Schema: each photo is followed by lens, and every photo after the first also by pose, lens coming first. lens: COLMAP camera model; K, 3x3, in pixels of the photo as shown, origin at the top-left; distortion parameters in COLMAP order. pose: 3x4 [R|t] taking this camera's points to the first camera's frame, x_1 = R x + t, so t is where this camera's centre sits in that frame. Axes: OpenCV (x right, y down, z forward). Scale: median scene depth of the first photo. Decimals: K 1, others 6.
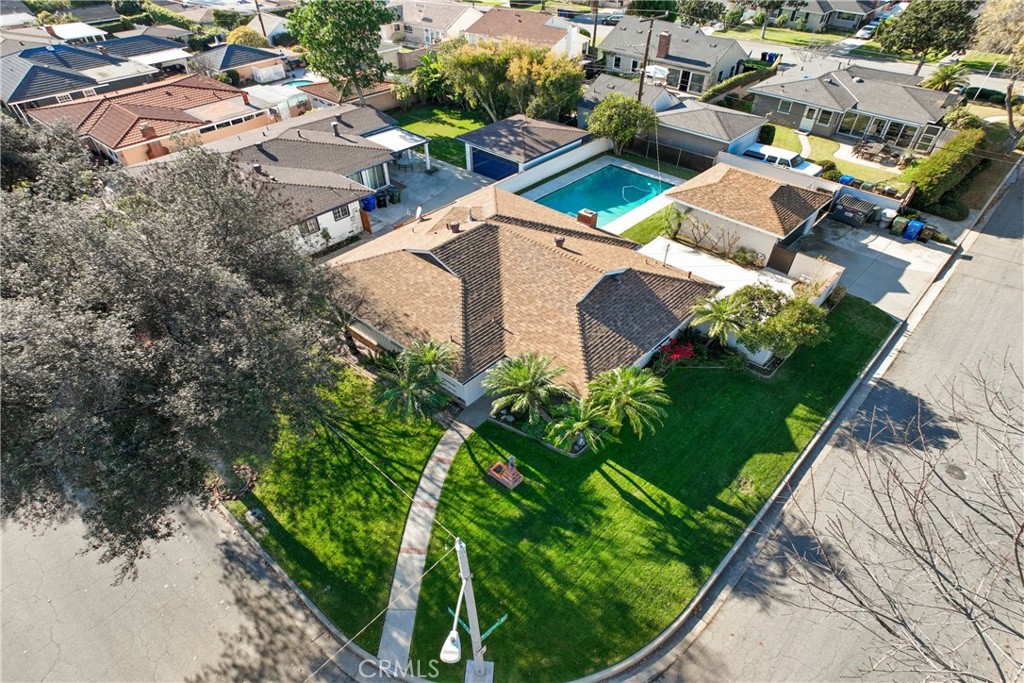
lens RADIAL K [[545.7, 0, 508.4], [0, 545.7, 426.4], [0, 0, 1]] dist [-0.011633, -0.000154]
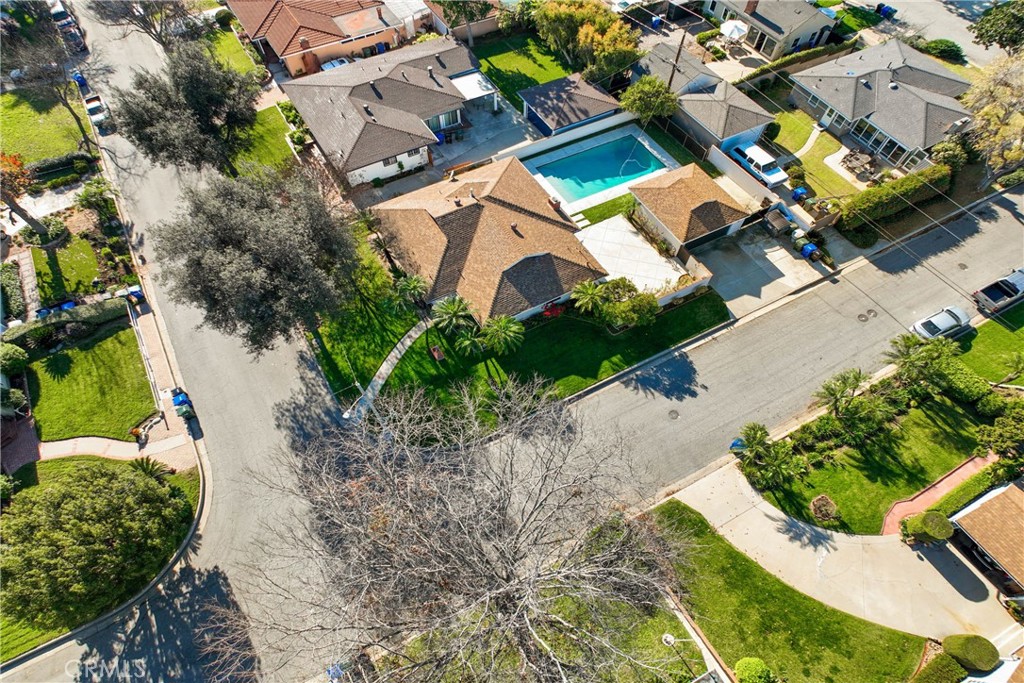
lens RADIAL K [[646.6, 0, 506.6], [0, 646.6, 393.3], [0, 0, 1]] dist [-0.039184, 0.025445]
pose [[0.949201, 0.258549, -0.179361, 0.551672], [-0.223575, 0.955230, 0.193779, -0.220141], [0.221432, -0.143834, 0.964510, -0.953162]]
